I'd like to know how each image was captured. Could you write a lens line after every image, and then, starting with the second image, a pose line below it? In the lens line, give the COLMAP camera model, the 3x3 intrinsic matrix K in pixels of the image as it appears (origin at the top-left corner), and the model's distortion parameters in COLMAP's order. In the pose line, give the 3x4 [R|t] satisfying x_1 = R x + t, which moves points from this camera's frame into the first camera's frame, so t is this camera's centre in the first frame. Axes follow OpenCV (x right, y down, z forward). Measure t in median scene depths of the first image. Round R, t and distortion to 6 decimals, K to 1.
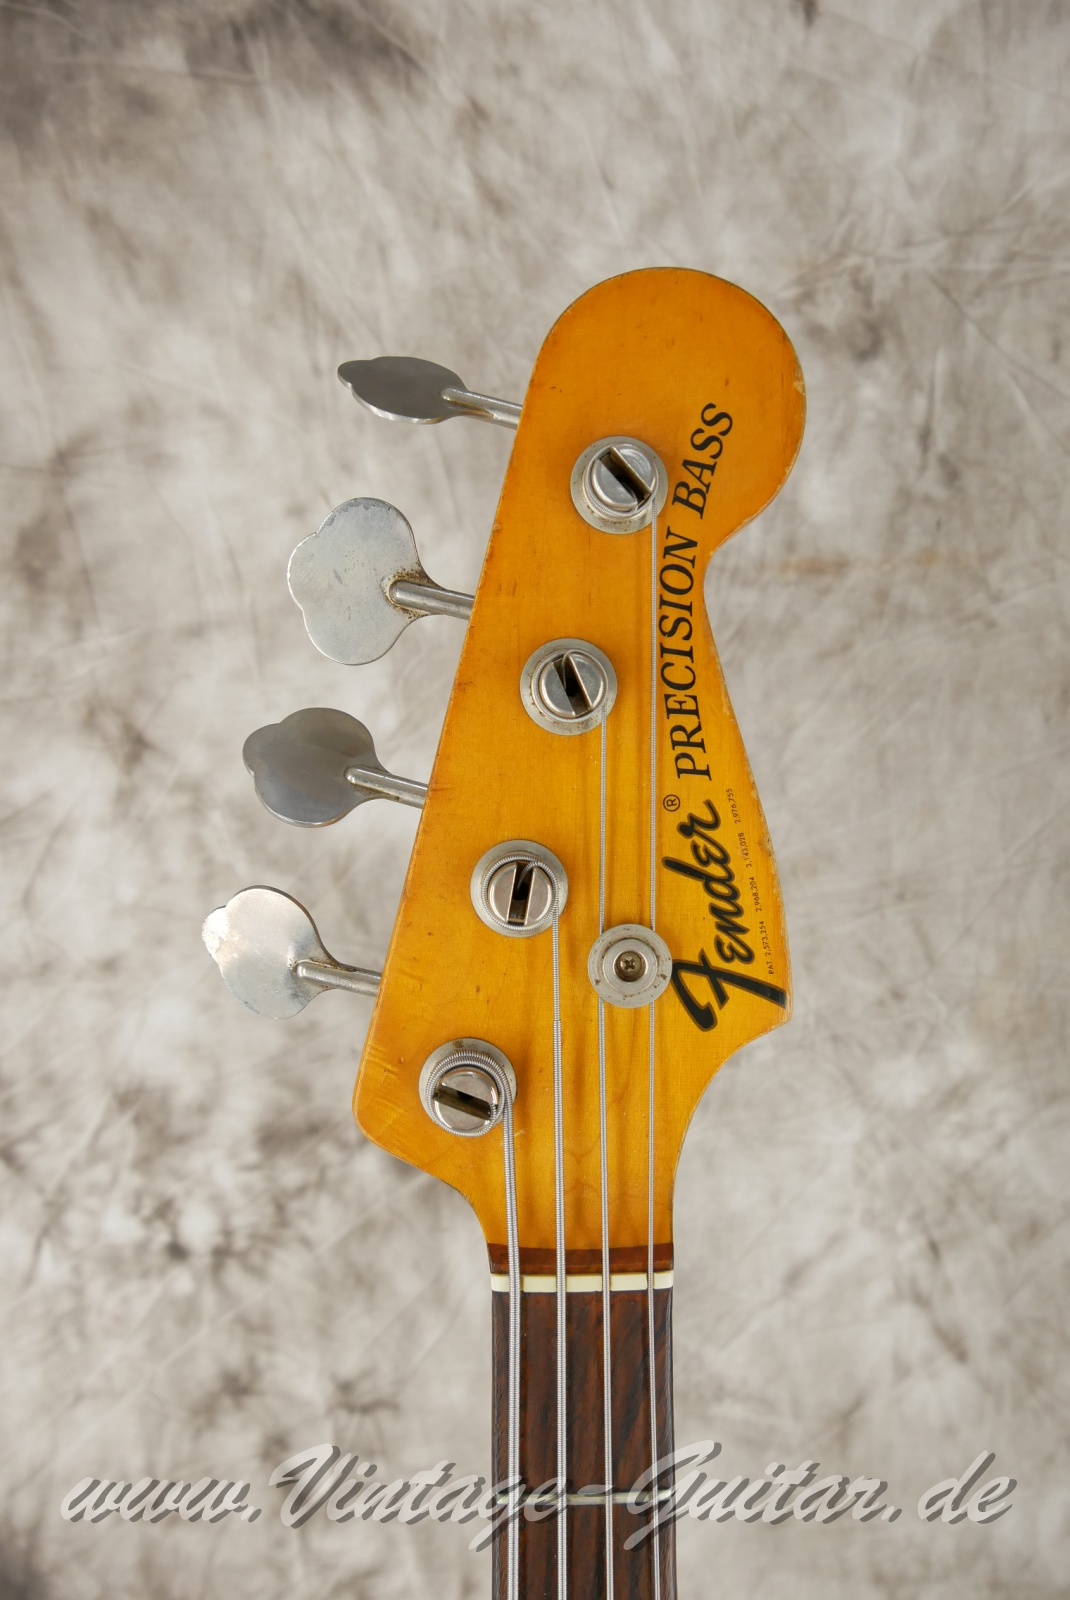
lens RADIAL K [[1332.3, 0, 540.2], [0, 1332.3, 801.4], [0, 0, 1]] dist [-0.051356, 0.060519]
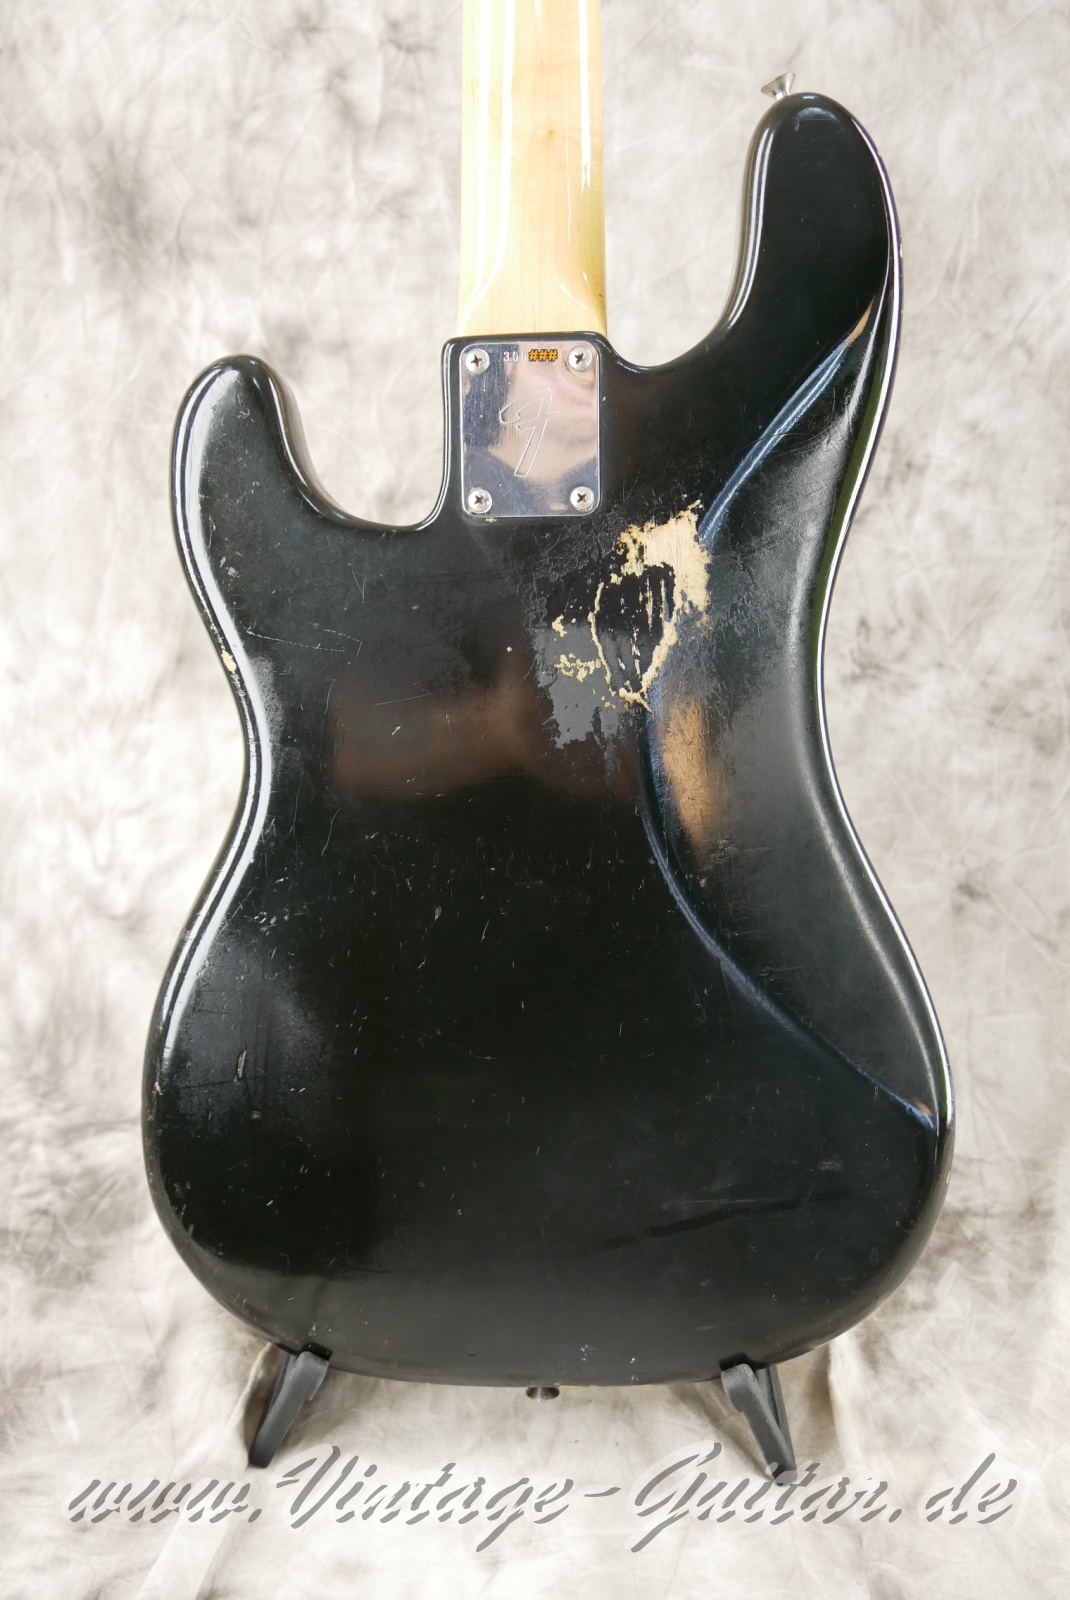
lens RADIAL K [[1485.0, 0, 541.8], [0, 1485.0, 778.7], [0, 0, 1]] dist [-0.005913, 0.012778]
pose [[0.999490, 0.031933, -0.000628, 0.017656], [-0.031926, 0.999455, 0.008361, 1.141771], [0.000894, -0.008337, 0.999965, -0.423816]]
